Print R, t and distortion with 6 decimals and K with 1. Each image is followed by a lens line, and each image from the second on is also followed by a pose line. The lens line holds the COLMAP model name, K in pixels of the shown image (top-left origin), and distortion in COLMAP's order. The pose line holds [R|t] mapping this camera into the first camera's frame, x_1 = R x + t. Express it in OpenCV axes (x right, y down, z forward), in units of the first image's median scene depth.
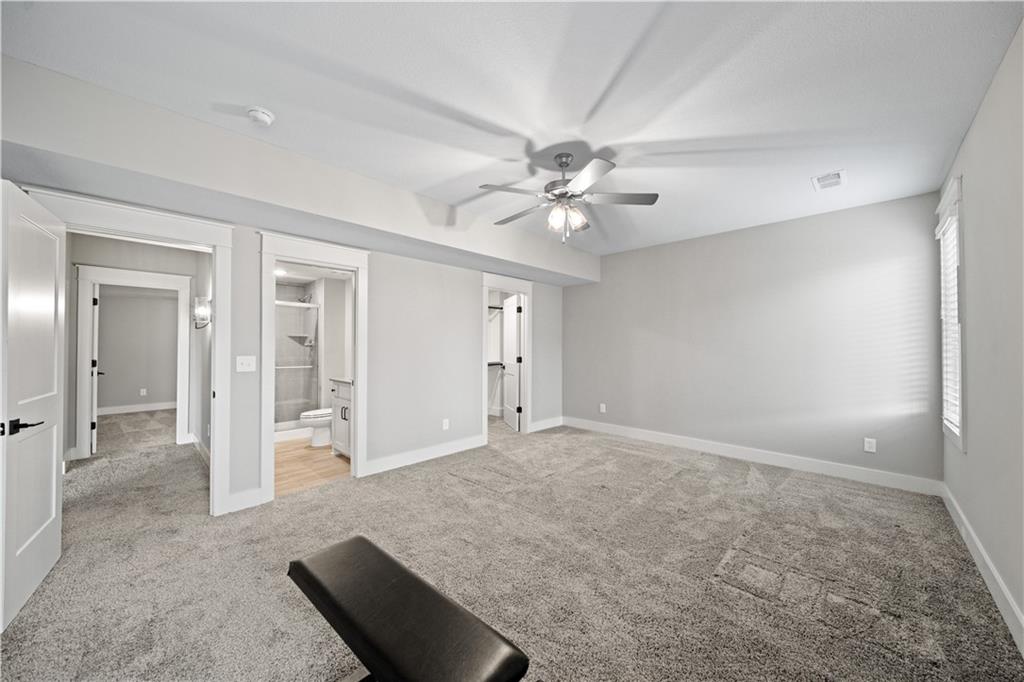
lens RADIAL K [[364.3, 0, 515.4], [0, 364.3, 343.8], [0, 0, 1]] dist [0.000149, -0.000307]
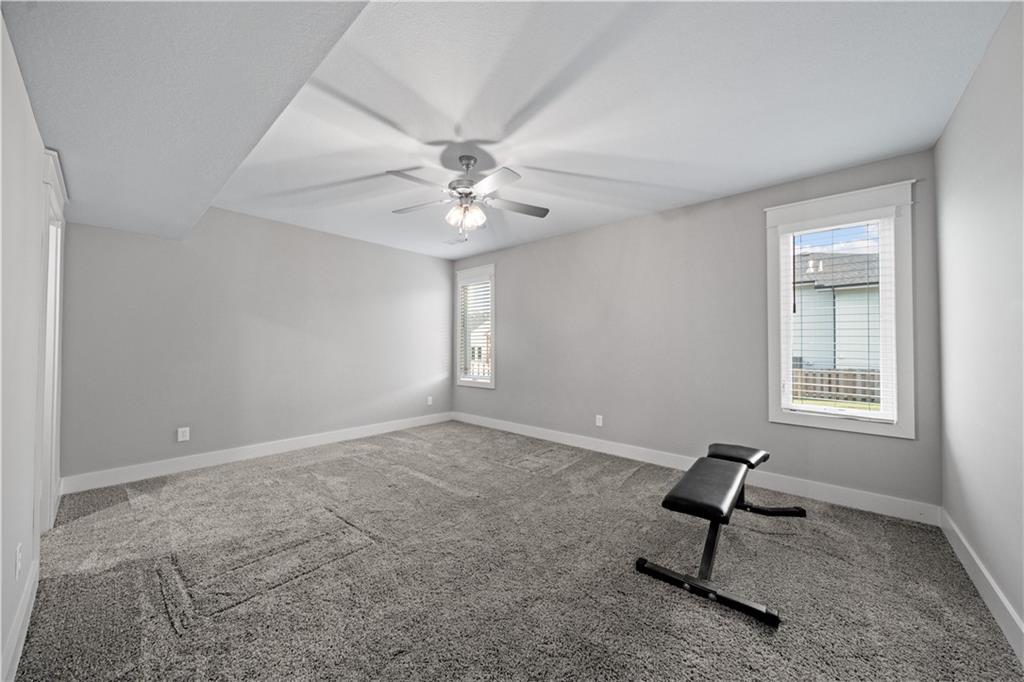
lens RADIAL K [[364.3, 0, 515.4], [0, 364.3, 343.8], [0, 0, 1]] dist [0.000149, -0.000307]
pose [[-0.050834, -0.003449, 0.998701, -0.728702], [-0.014102, 0.999897, 0.002735, 0.009231], [-0.998608, -0.013944, -0.050878, 0.723464]]
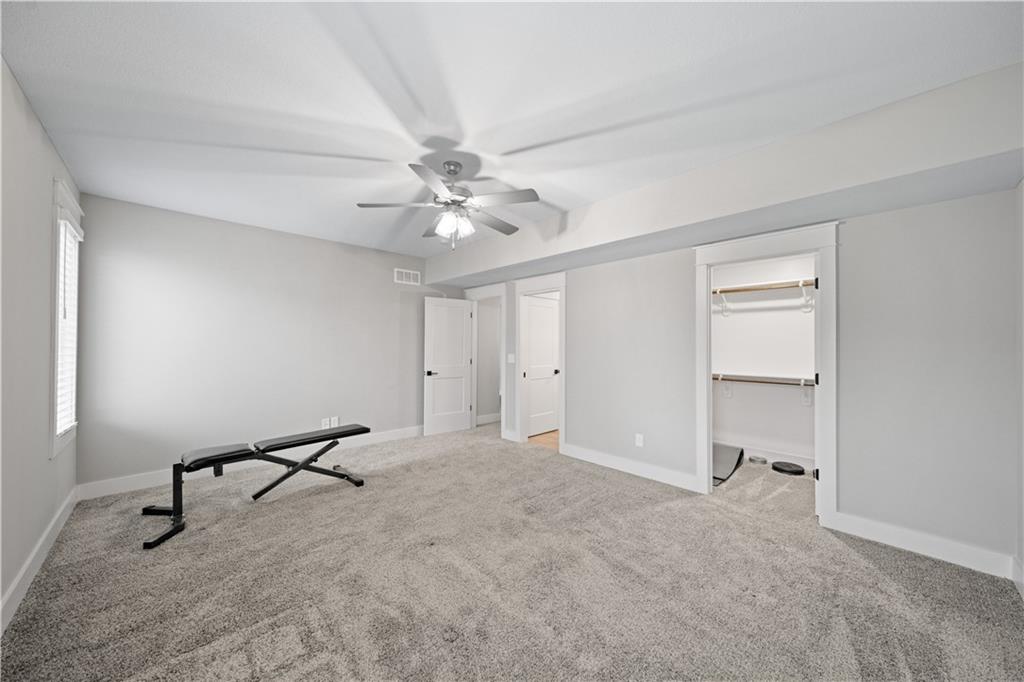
lens RADIAL K [[364.3, 0, 515.4], [0, 364.3, 343.8], [0, 0, 1]] dist [0.000149, -0.000307]
pose [[-0.032868, -0.003255, -0.999454, 0.903391], [0.003219, 0.999989, -0.003362, -0.009519], [0.999455, -0.003328, -0.032858, 0.957512]]
